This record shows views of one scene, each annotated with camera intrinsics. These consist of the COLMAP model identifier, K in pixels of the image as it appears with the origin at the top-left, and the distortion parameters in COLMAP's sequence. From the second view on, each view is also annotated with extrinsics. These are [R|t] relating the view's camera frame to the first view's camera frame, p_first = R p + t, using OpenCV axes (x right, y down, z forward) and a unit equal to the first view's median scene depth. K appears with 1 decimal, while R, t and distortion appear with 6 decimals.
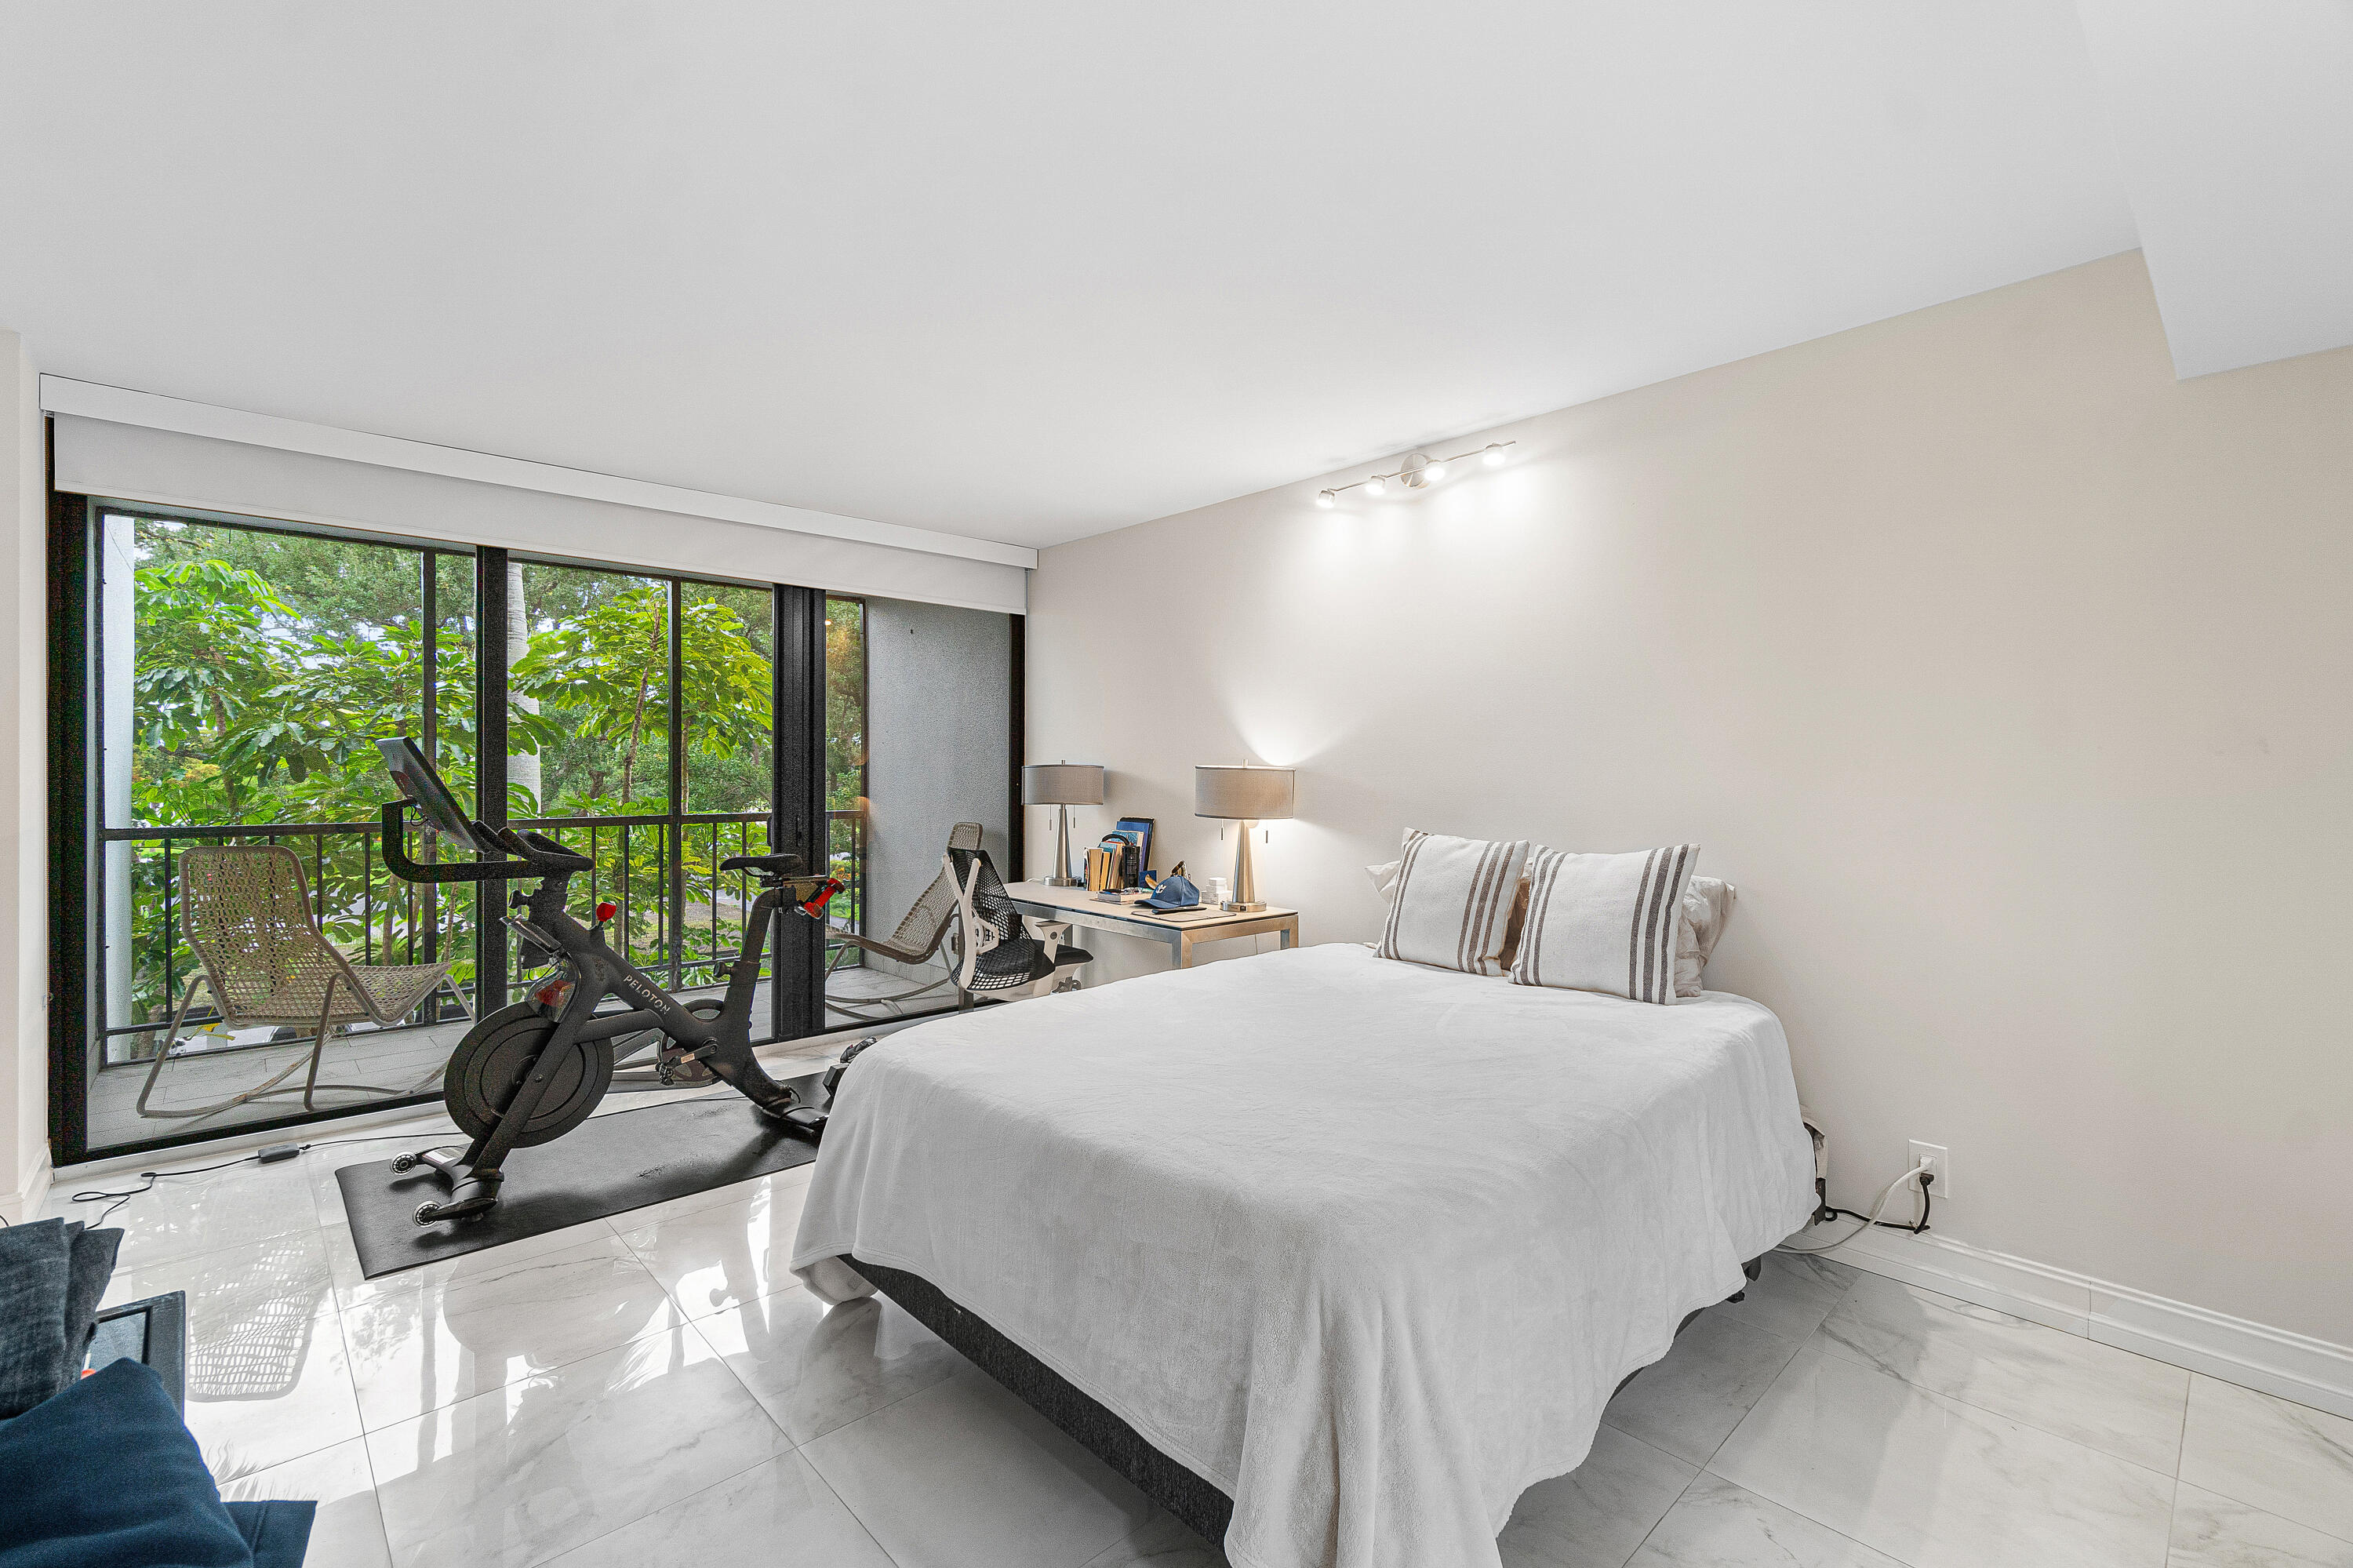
lens RADIAL K [[1051.3, 0, 1192.4], [0, 1051.3, 767.3], [0, 0, 1]] dist [-0.001071, -0.000665]
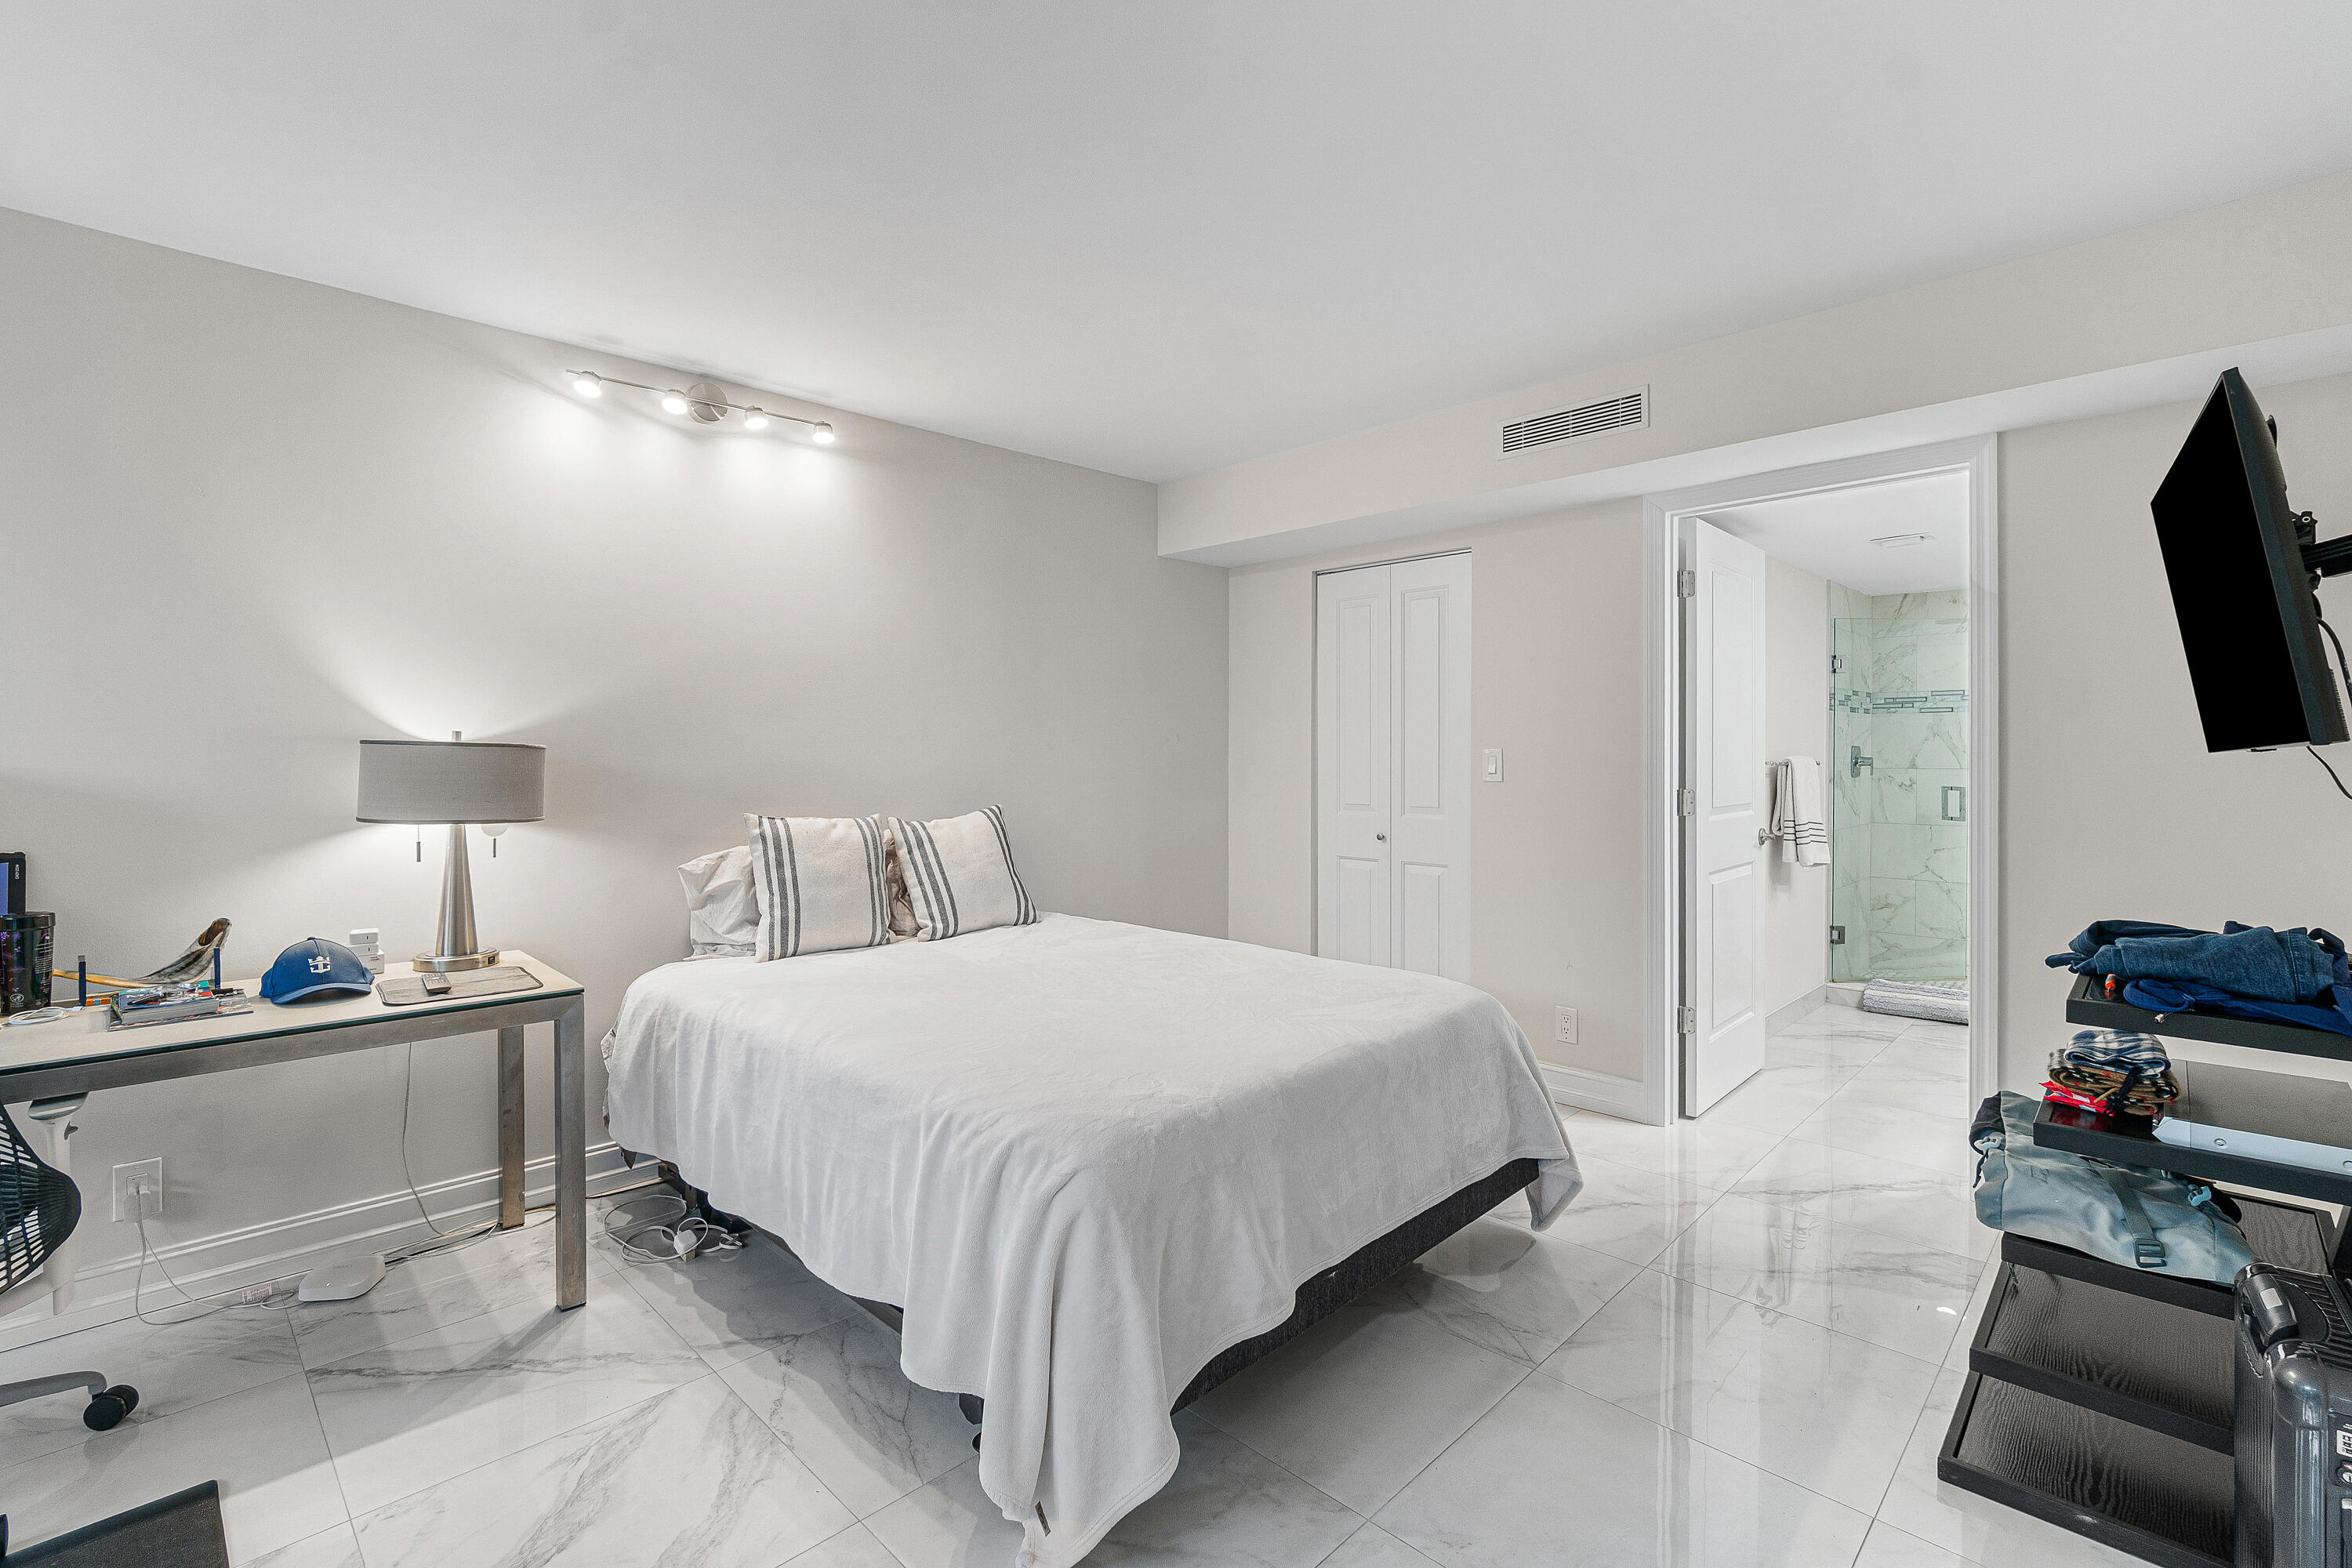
lens RADIAL K [[1050.8, 0, 1193.0], [0, 1050.8, 764.5], [0, 0, 1]] dist [-0.001071, -0.000665]
pose [[-0.042550, -0.005275, 0.999080, -0.685179], [0.004812, 0.999973, 0.005485, 0.013256], [-0.999083, 0.005041, -0.042523, 0.654626]]
